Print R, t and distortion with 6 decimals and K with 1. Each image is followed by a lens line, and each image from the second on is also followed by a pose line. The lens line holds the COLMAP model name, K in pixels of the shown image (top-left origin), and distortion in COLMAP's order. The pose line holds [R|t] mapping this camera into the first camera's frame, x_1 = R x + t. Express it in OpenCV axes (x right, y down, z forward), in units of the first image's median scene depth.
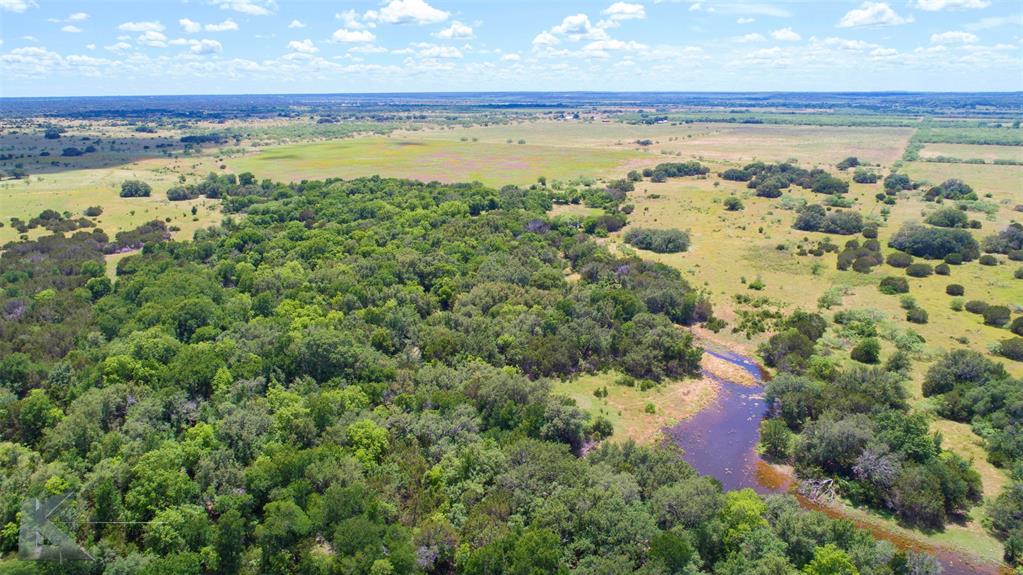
lens RADIAL K [[690.8, 0, 514.7], [0, 690.8, 294.7], [0, 0, 1]] dist [-0.007648, 0.003674]
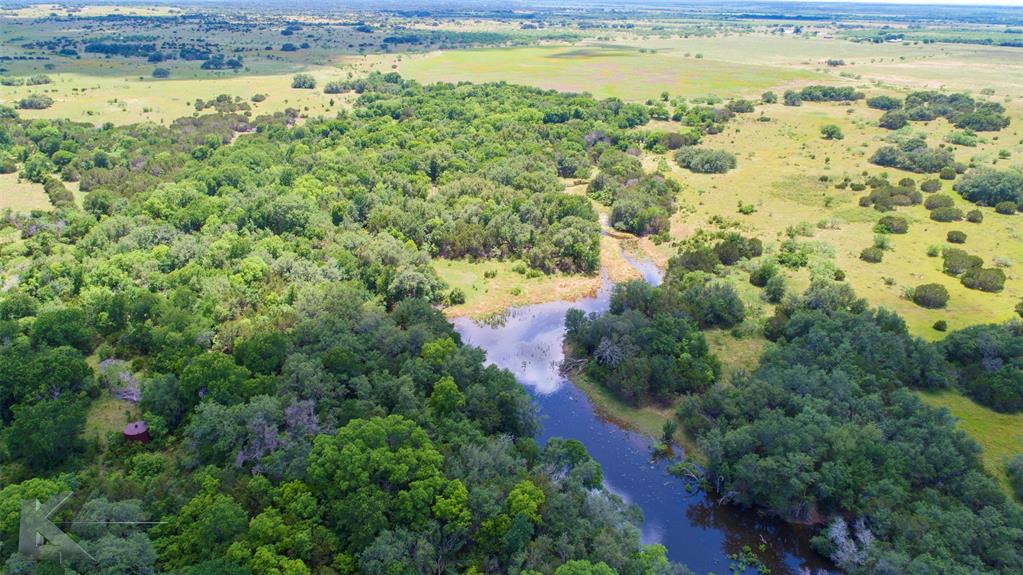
lens RADIAL K [[690.8, 0, 514.7], [0, 690.8, 294.7], [0, 0, 1]] dist [-0.007648, 0.003674]
pose [[0.945168, 0.145342, -0.292459, 0.196844], [-0.109075, 0.984576, 0.136791, 0.004247], [0.307830, -0.097391, 0.946444, -0.037434]]
